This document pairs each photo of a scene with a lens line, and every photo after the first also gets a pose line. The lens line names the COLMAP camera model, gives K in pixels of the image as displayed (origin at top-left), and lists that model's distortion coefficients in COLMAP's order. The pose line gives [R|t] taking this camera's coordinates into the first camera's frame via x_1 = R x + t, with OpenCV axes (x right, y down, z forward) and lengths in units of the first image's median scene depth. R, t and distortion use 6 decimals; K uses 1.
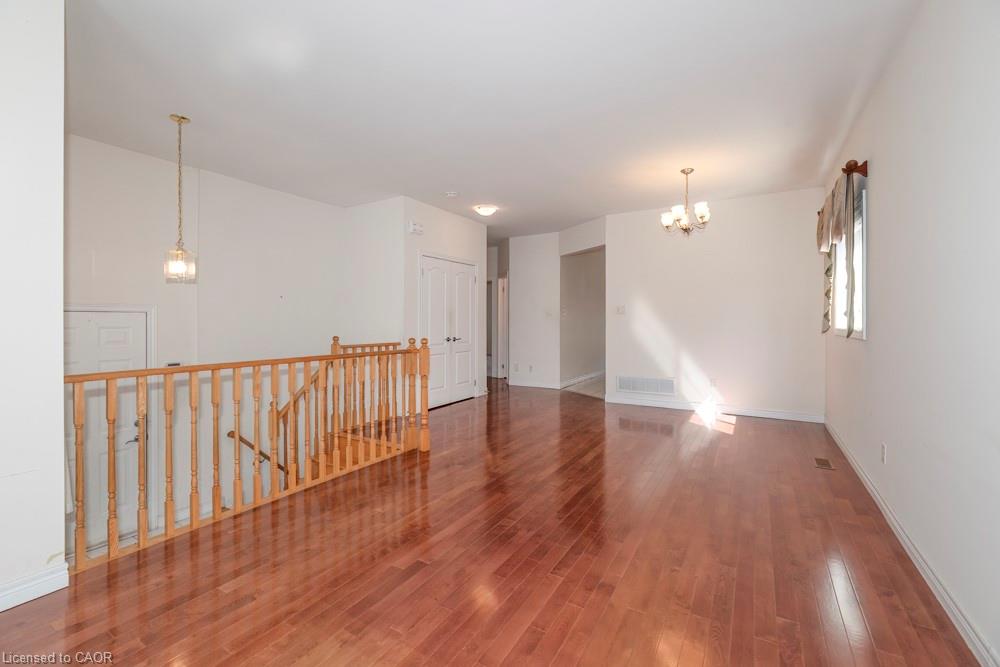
lens RADIAL K [[434.8, 0, 502.6], [0, 434.8, 323.8], [0, 0, 1]] dist [-0.005143, -0.000254]
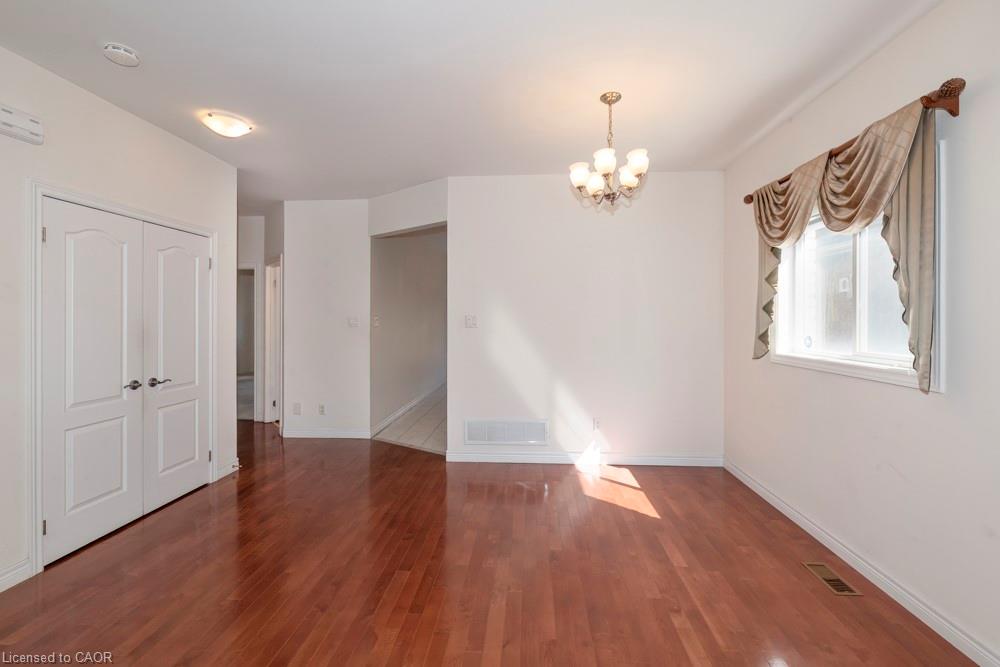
lens RADIAL K [[434.8, 0, 510.8], [0, 434.8, 320.9], [0, 0, 1]] dist [-0.005143, -0.000254]
pose [[0.885151, -0.001187, 0.465302, 0.017708], [0.001835, 0.999998, -0.000940, -0.031957], [-0.465300, 0.001686, 0.885151, 0.384065]]
